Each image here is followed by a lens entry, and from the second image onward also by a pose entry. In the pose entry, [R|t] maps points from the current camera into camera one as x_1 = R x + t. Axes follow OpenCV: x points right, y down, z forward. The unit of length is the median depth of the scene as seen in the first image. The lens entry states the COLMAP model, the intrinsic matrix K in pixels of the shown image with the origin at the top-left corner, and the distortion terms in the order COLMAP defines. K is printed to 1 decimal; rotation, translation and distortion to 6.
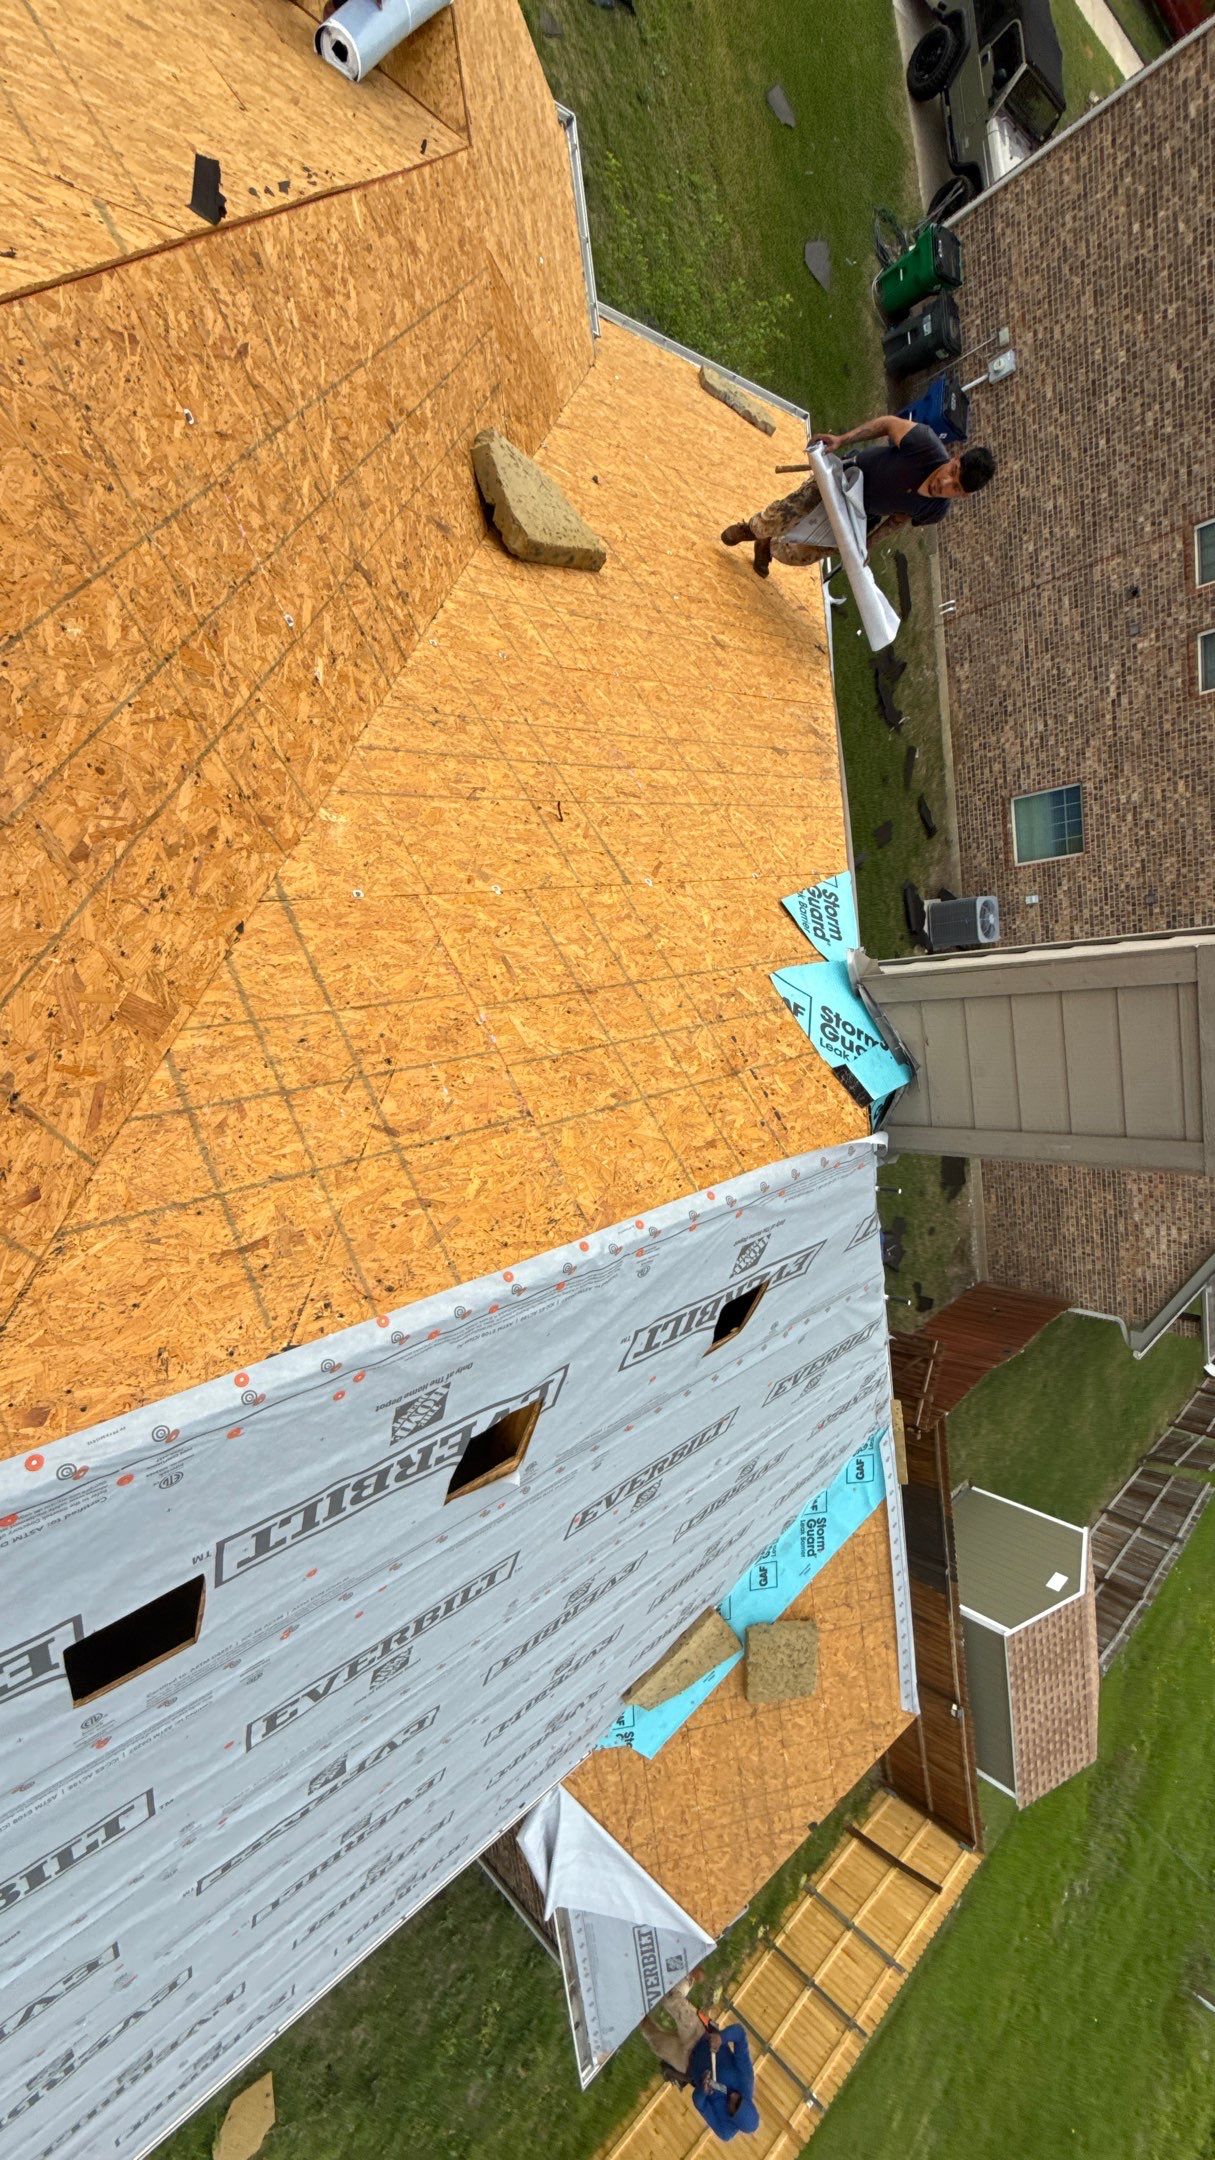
lens RADIAL K [[863.3, 0, 607.5], [0, 863.3, 1080.0], [0, 0, 1]] dist [0.002781, -0.000494]
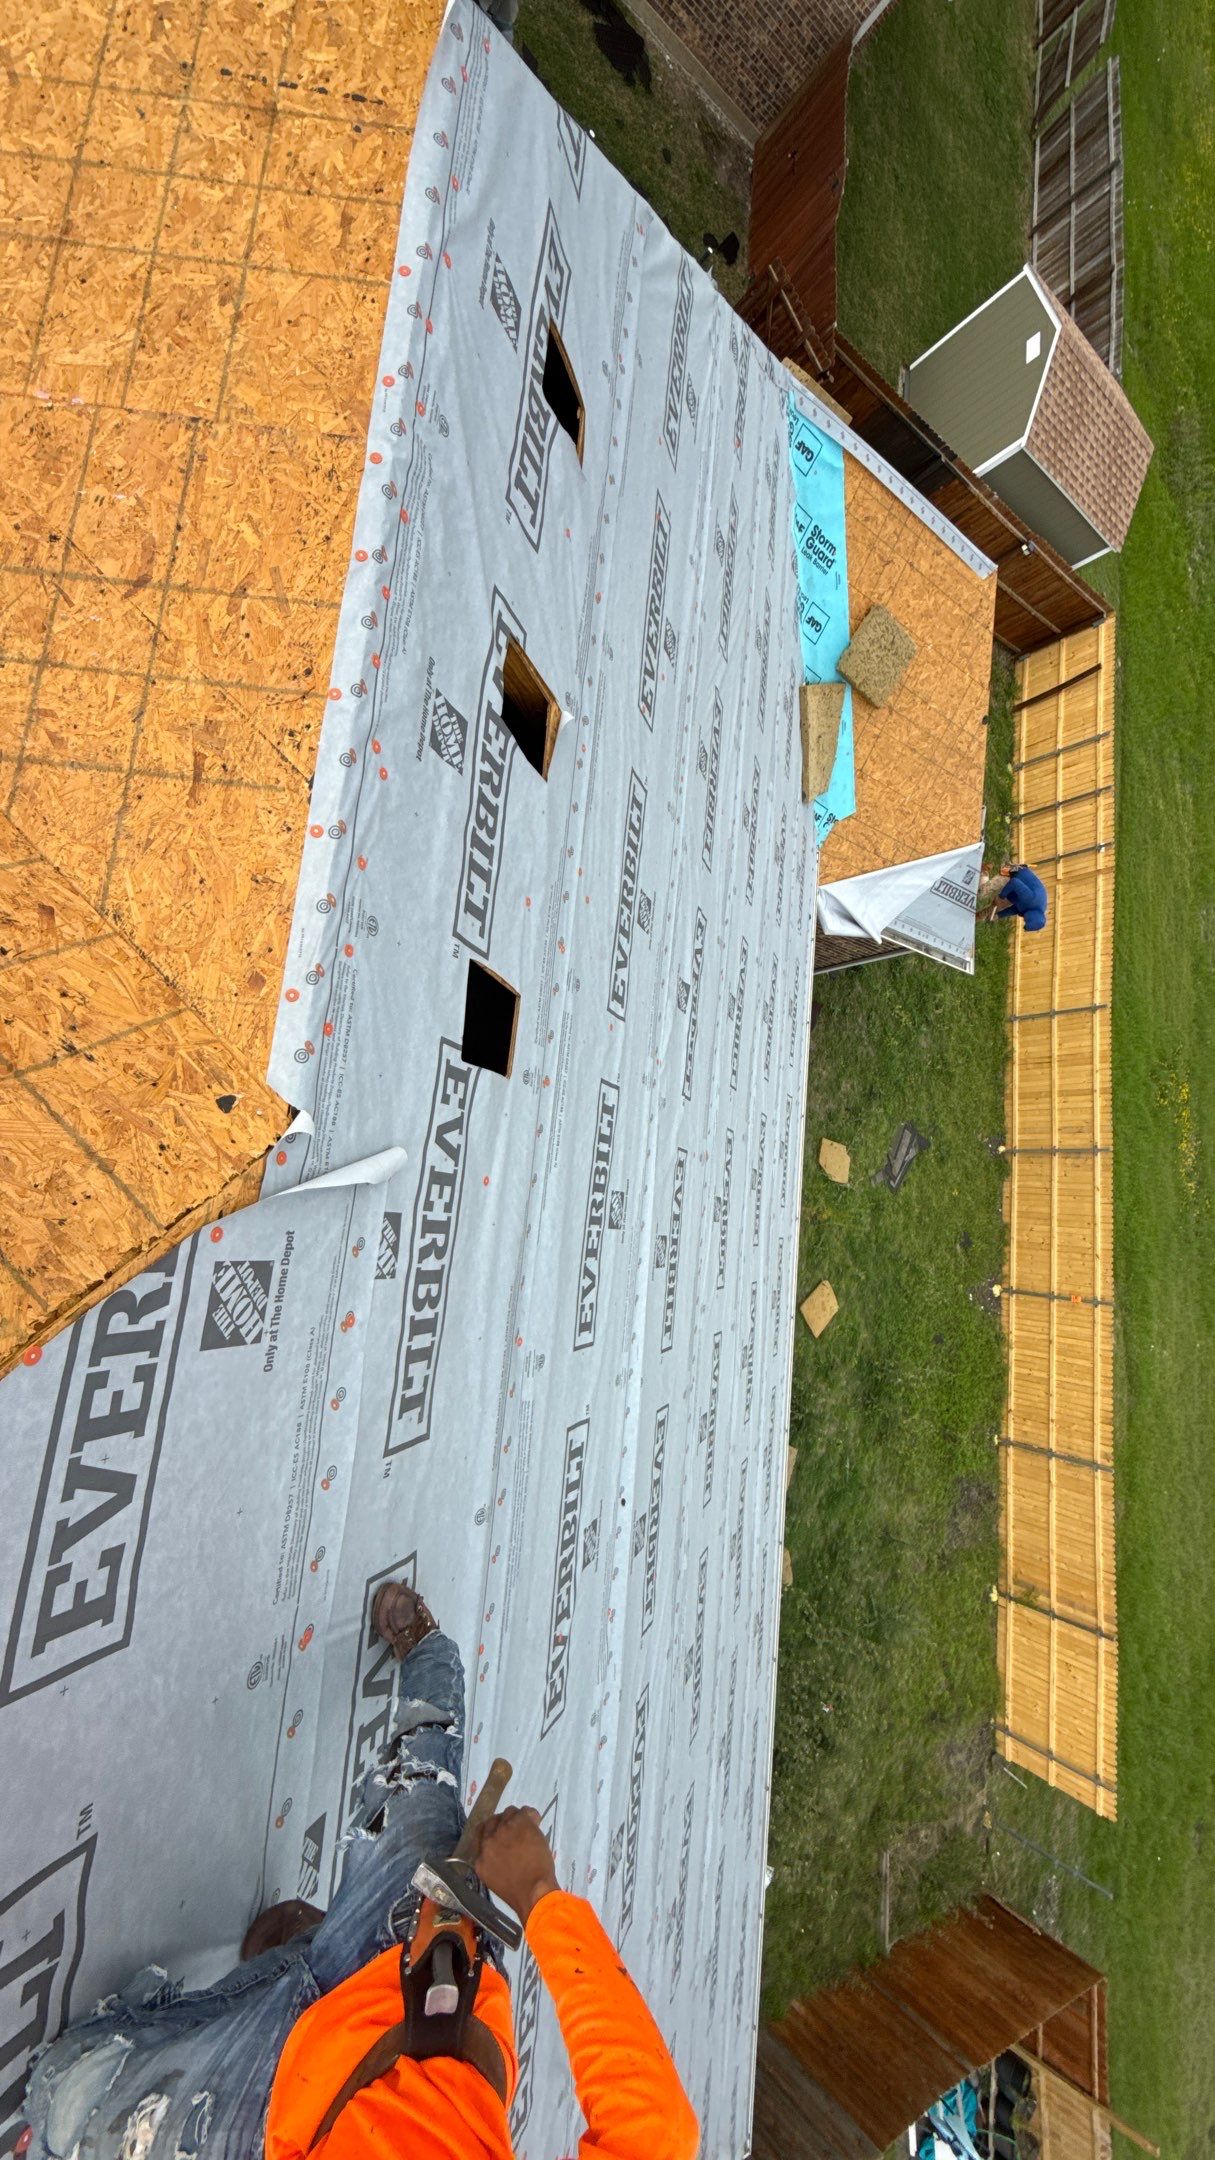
lens RADIAL K [[863.3, 0, 607.5], [0, 863.3, 1080.0], [0, 0, 1]] dist [0.002781, -0.000494]
pose [[0.556377, -0.761558, -0.332376, -0.033393], [0.780994, 0.342705, 0.522113, 0.054882], [-0.283712, -0.550075, 0.785445, -0.026499]]
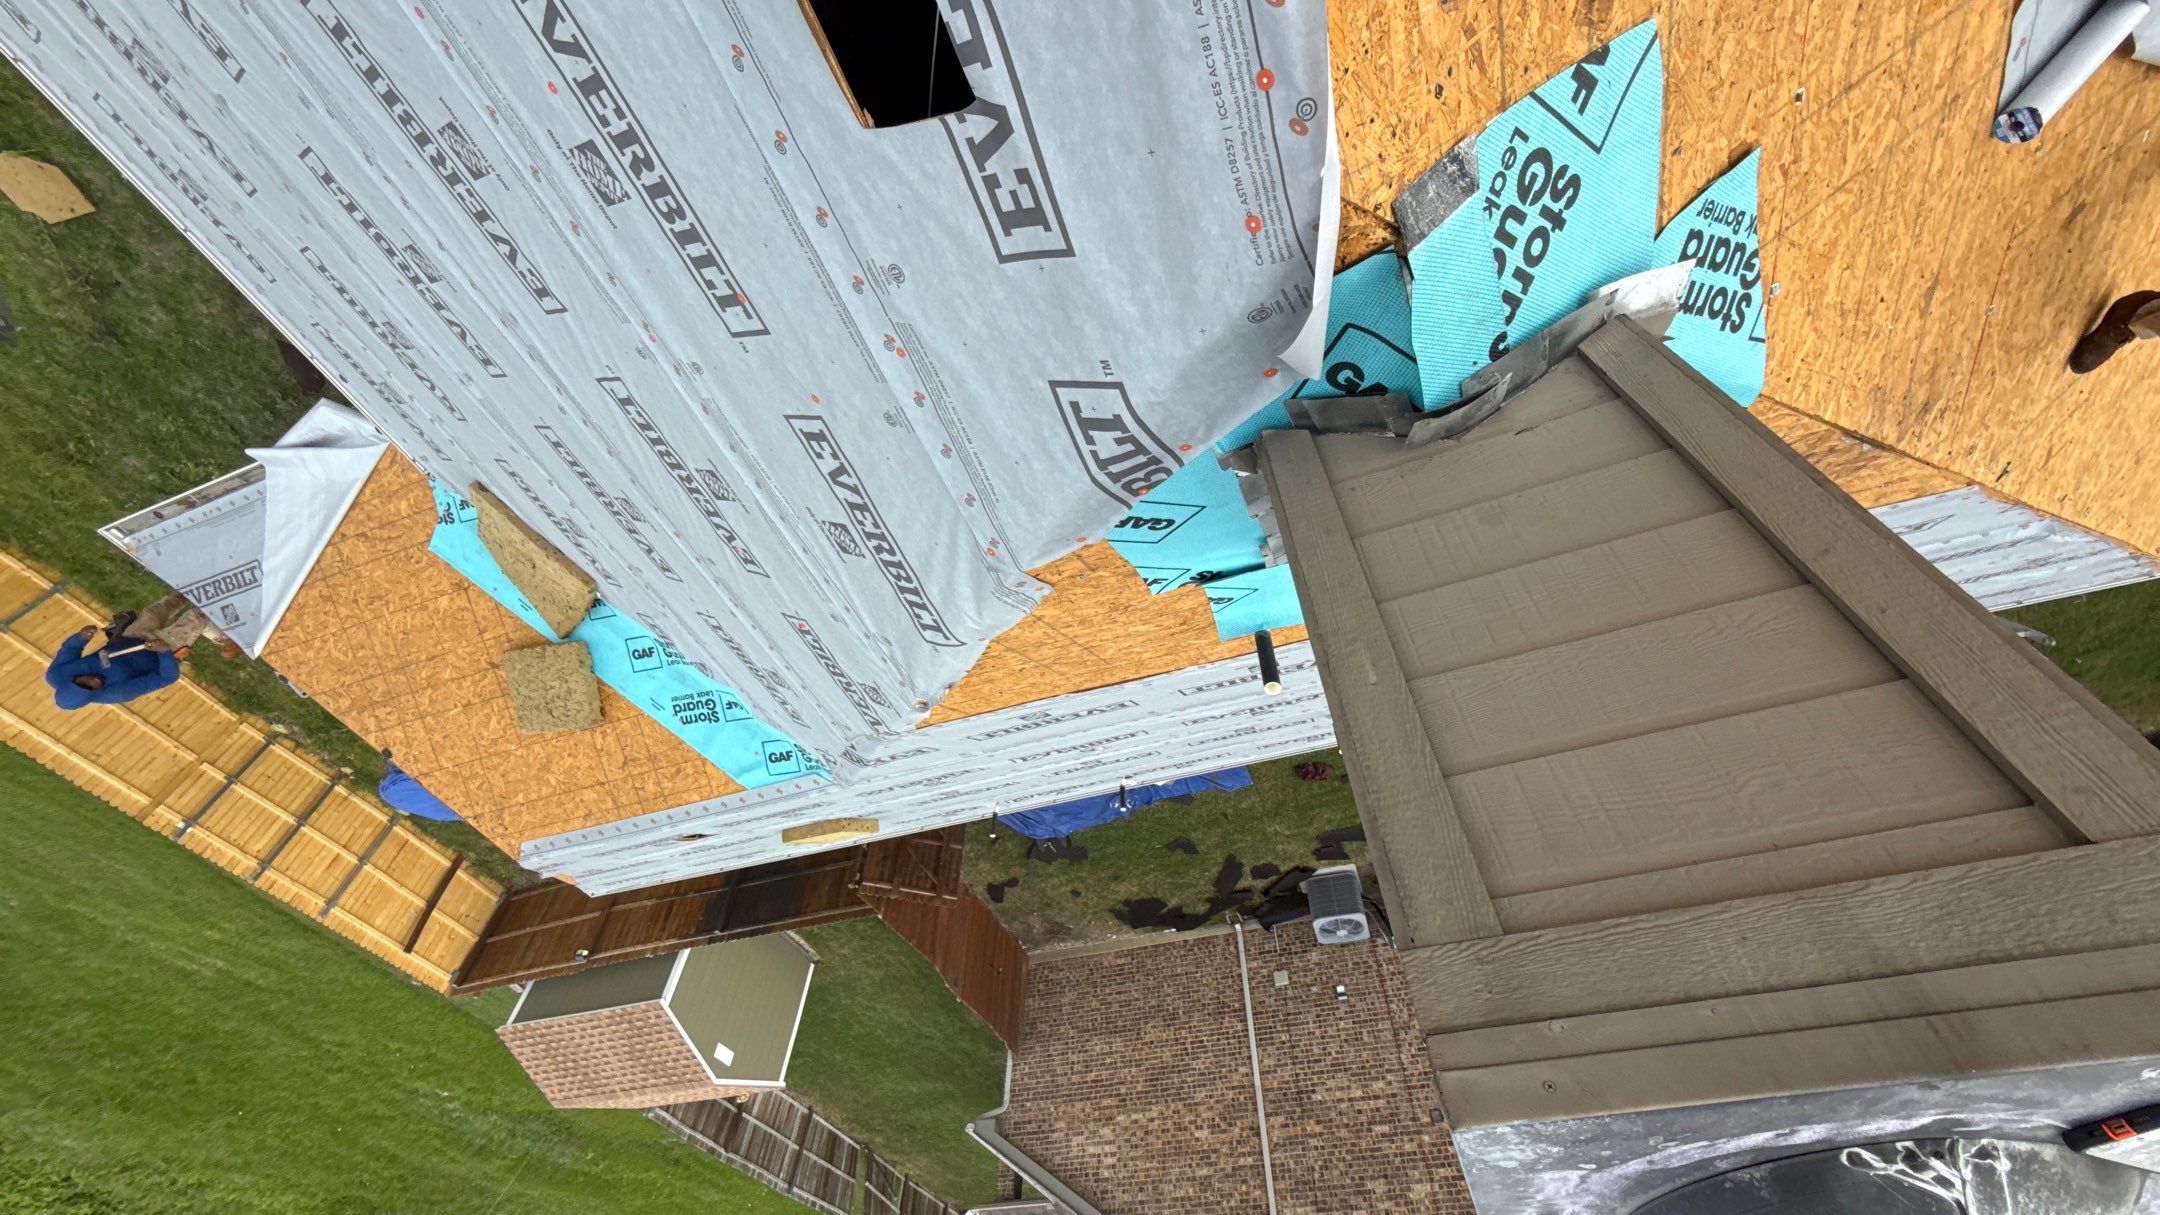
lens RADIAL K [[863.3, 0, 1080.0], [0, 863.3, 607.5], [0, 0, 1]] dist [0.002781, -0.000494]
pose [[0.123844, 0.992224, -0.012439, 0.270594], [-0.985542, 0.124451, 0.114974, 0.090257], [0.115628, -0.001979, 0.993291, 0.317783]]
